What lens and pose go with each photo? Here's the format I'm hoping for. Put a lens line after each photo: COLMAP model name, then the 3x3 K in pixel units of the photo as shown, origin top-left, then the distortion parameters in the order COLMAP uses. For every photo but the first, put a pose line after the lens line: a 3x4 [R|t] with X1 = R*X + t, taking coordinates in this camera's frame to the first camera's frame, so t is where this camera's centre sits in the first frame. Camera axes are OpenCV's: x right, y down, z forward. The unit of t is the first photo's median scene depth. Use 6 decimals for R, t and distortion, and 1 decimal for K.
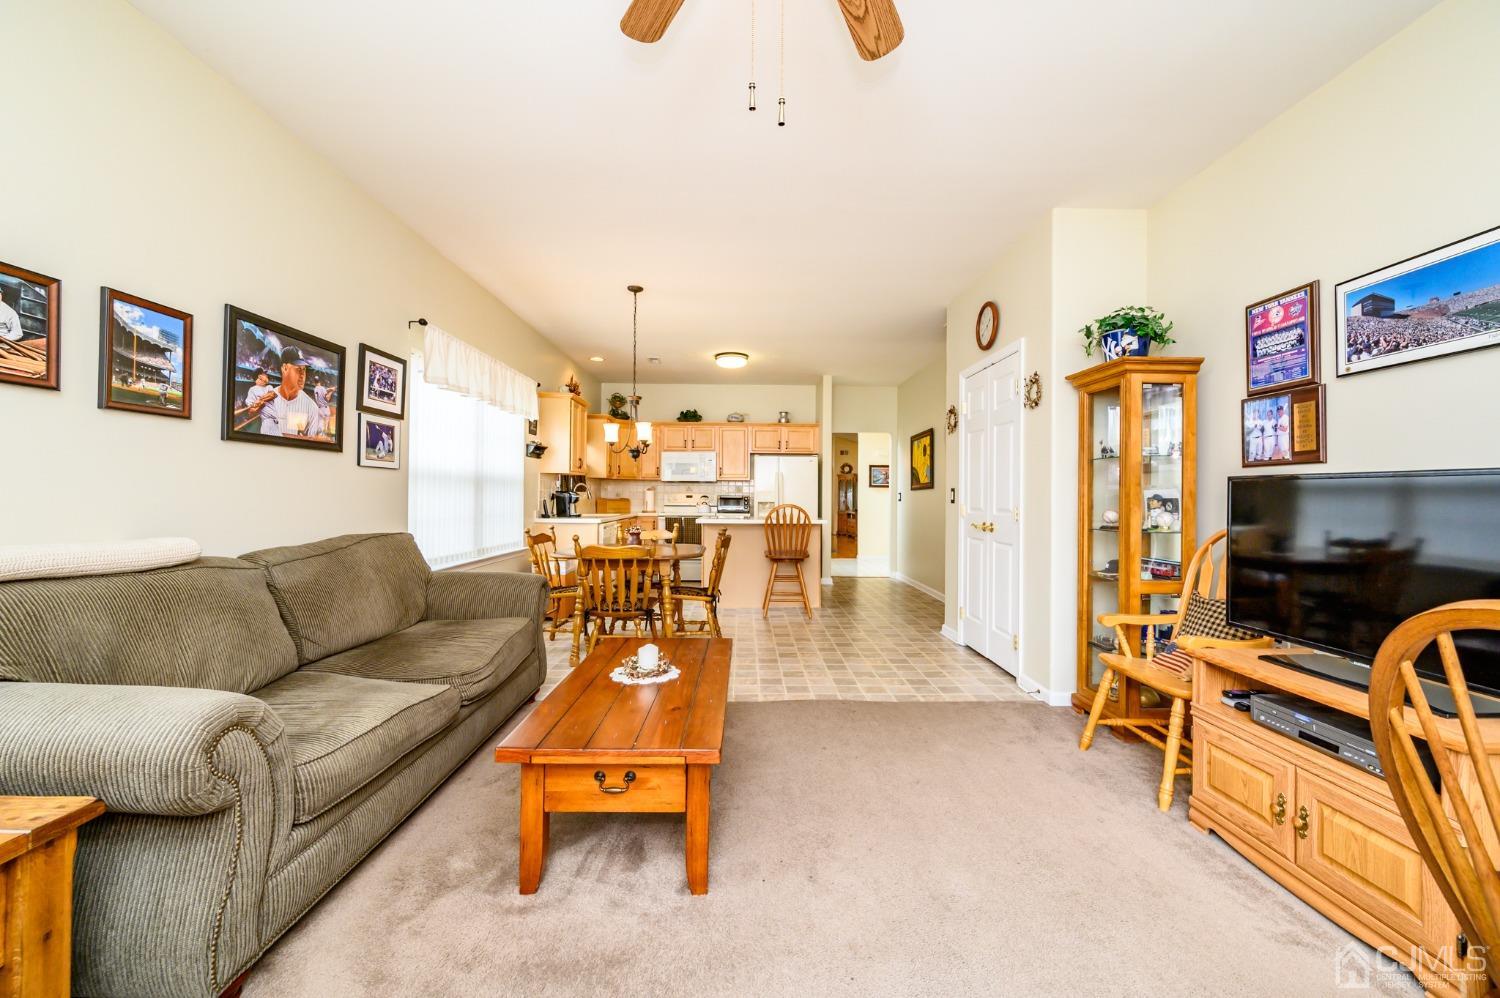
lens RADIAL K [[585.8, 0, 750.8], [0, 585.8, 491.0], [0, 0, 1]] dist [0.003399, 0.000264]
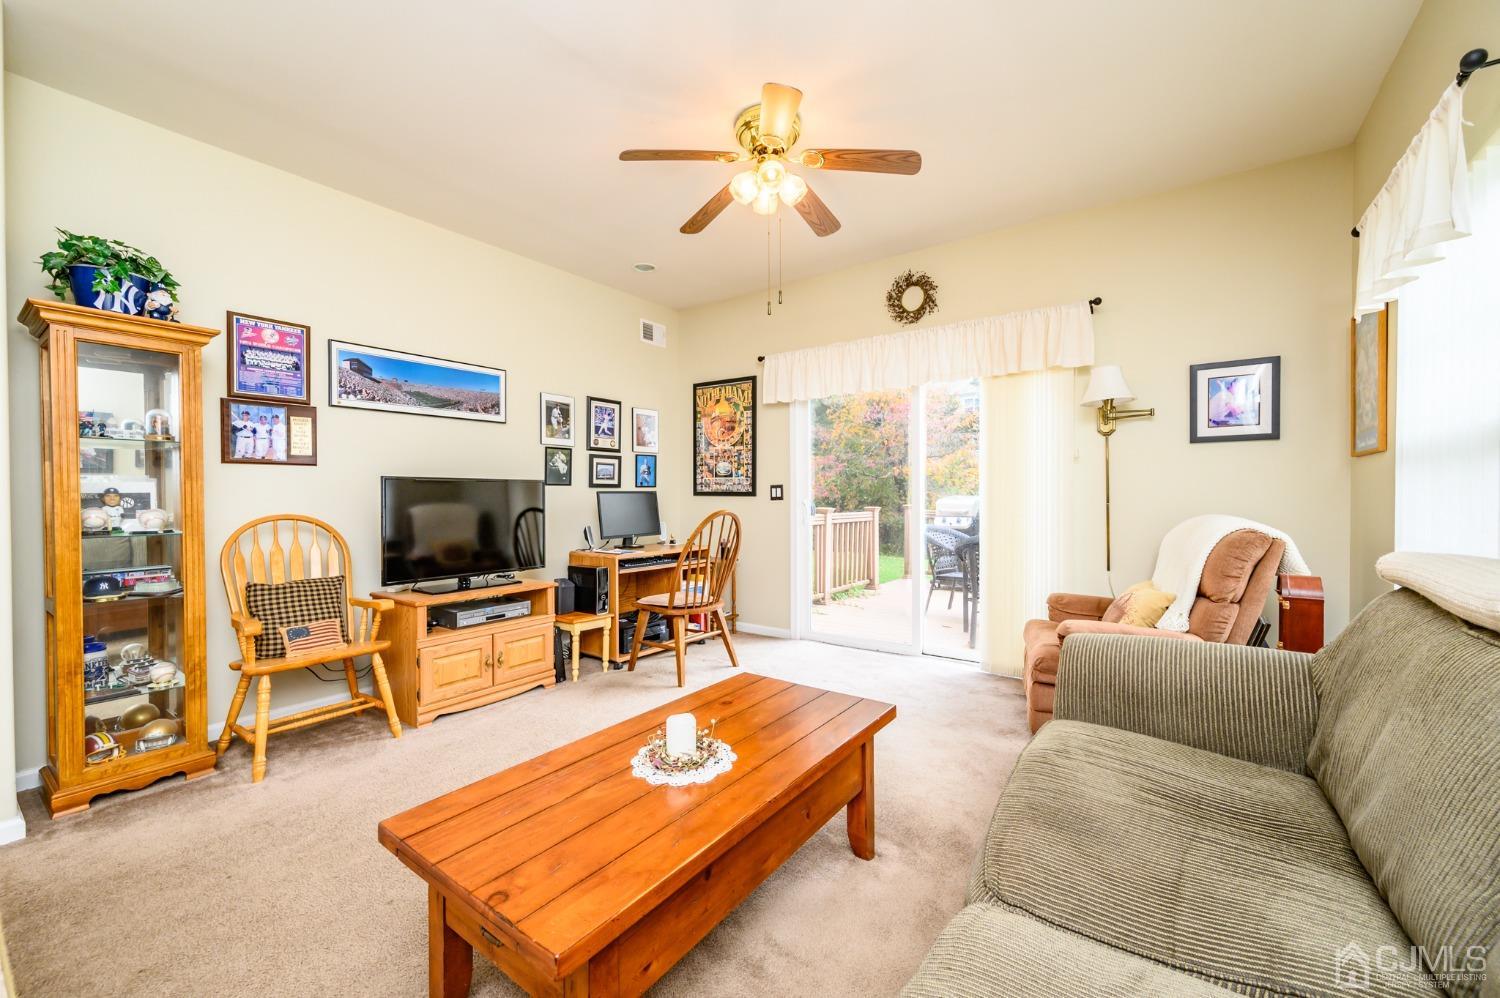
lens RADIAL K [[585.8, 0, 751.5], [0, 585.8, 495.1], [0, 0, 1]] dist [0.003399, 0.000264]
pose [[-0.800283, -0.003465, 0.599613, -0.602726], [-0.003988, 0.999992, 0.000455, 0.014054], [-0.599609, -0.002027, -0.800290, 1.421183]]
